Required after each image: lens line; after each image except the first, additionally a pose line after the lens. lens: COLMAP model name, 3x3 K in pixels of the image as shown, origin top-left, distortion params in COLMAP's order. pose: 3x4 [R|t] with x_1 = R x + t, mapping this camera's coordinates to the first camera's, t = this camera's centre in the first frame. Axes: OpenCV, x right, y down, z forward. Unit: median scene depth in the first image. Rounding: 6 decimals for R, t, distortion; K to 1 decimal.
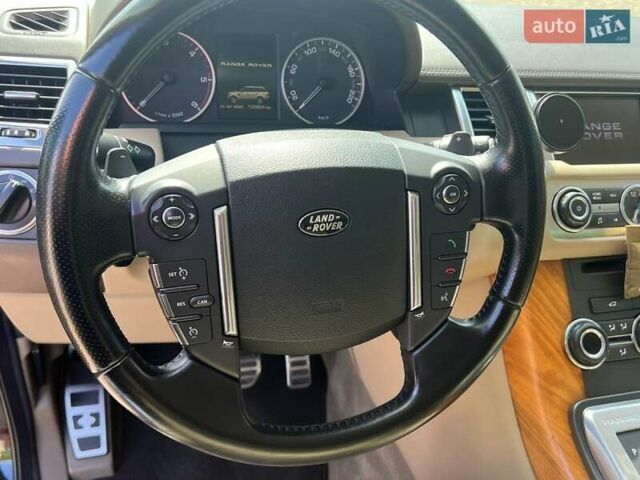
lens RADIAL K [[586.9, 0, 320.0], [0, 586.9, 240.0], [0, 0, 1]] dist [0.119789, -0.209232]
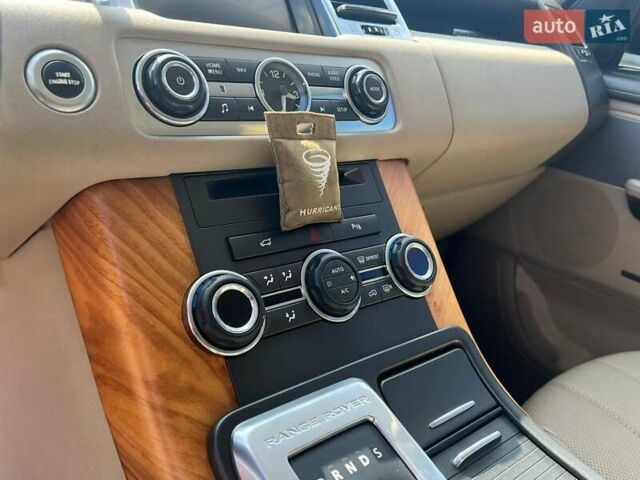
lens RADIAL K [[586.9, 0, 320.0], [0, 586.9, 240.0], [0, 0, 1]] dist [0.119789, -0.209232]
pose [[0.906095, -0.121394, 0.405284, 0.305669], [0.150767, 0.987710, -0.041222, 0.142267], [-0.395299, 0.098454, 0.913261, 0.438886]]
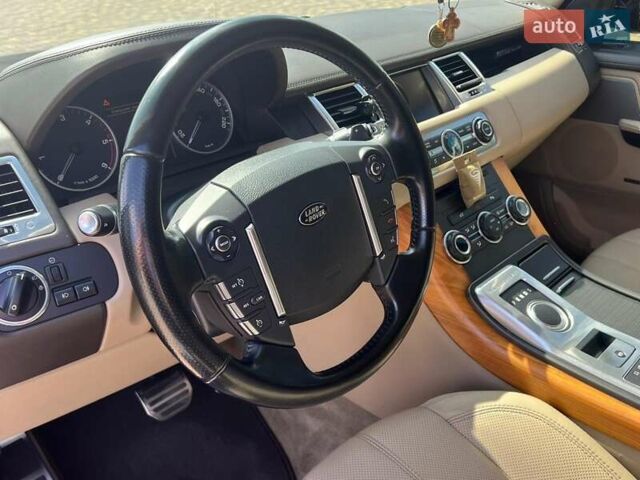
lens RADIAL K [[586.9, 0, 320.0], [0, 586.9, 240.0], [0, 0, 1]] dist [0.119789, -0.209232]
pose [[0.871361, -0.331348, 0.361853, -0.337953], [0.332707, 0.941083, 0.060571, -0.033957], [-0.360604, 0.067612, 0.930265, -0.182145]]
